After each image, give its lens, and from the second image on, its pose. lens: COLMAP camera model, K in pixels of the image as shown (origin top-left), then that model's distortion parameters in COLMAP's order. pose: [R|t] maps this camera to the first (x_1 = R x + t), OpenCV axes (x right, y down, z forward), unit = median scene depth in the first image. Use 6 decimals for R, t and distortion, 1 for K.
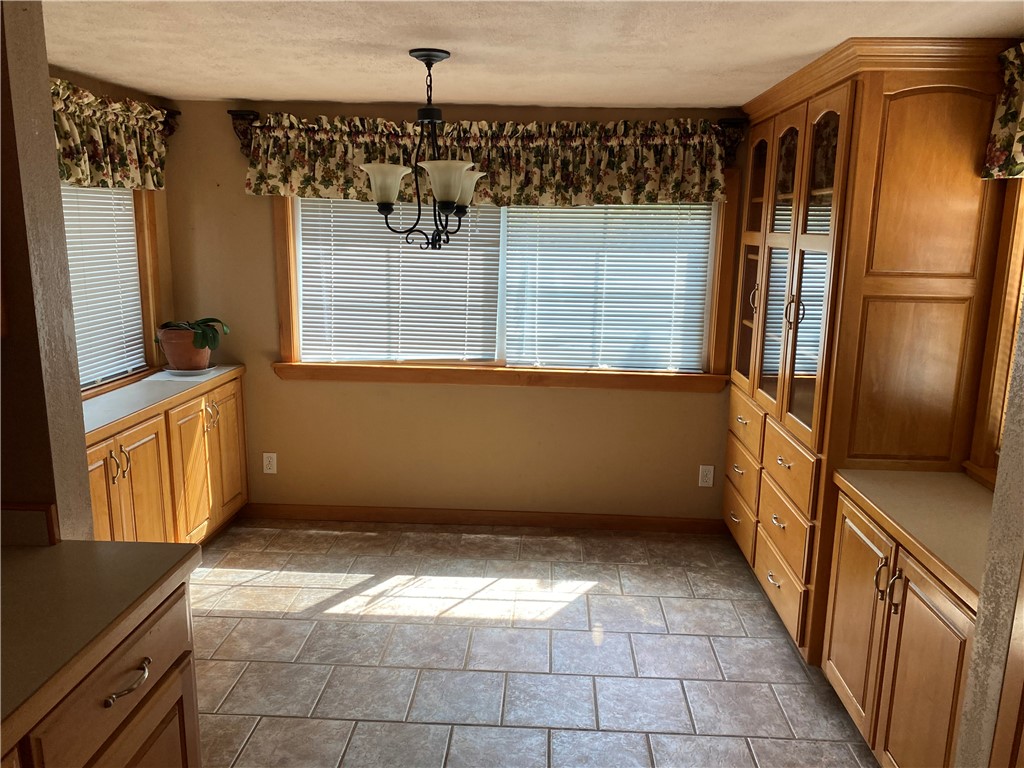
lens RADIAL K [[782.0, 0, 513.4], [0, 782.0, 396.4], [0, 0, 1]] dist [0.035827, -0.036098]
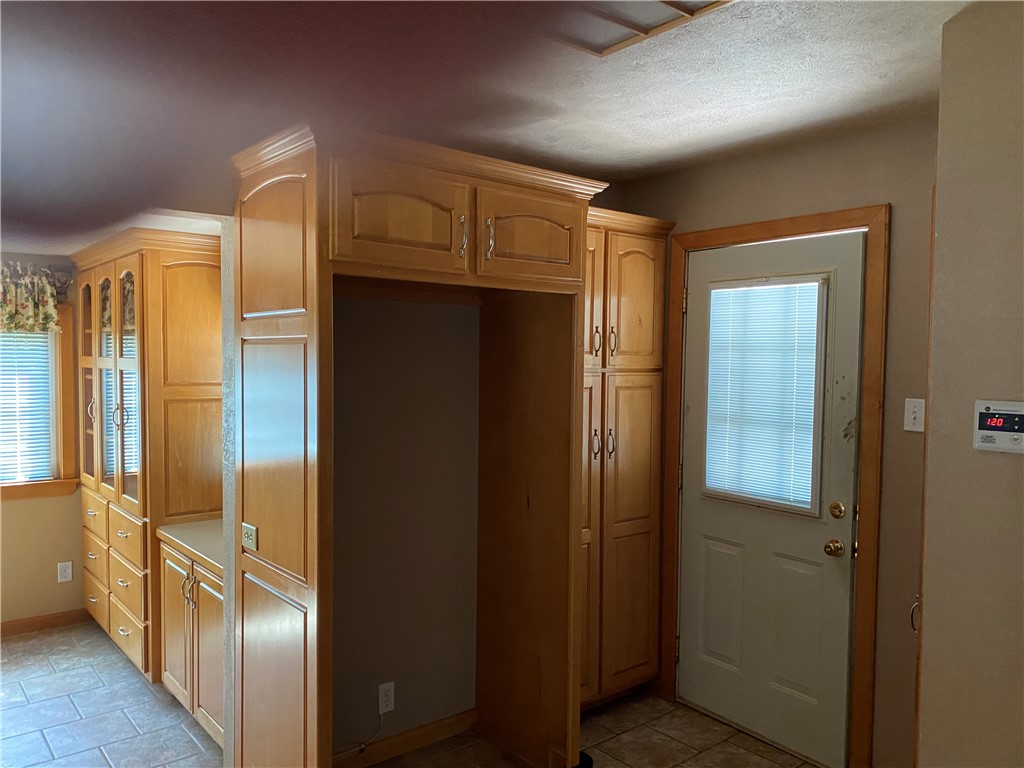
lens RADIAL K [[782.0, 0, 513.4], [0, 782.0, 396.4], [0, 0, 1]] dist [0.035827, -0.036098]
pose [[0.739029, -0.038479, 0.672574, -0.031374], [0.144765, 0.984115, -0.102766, 0.075783], [-0.657936, 0.173312, 0.732860, -0.334280]]
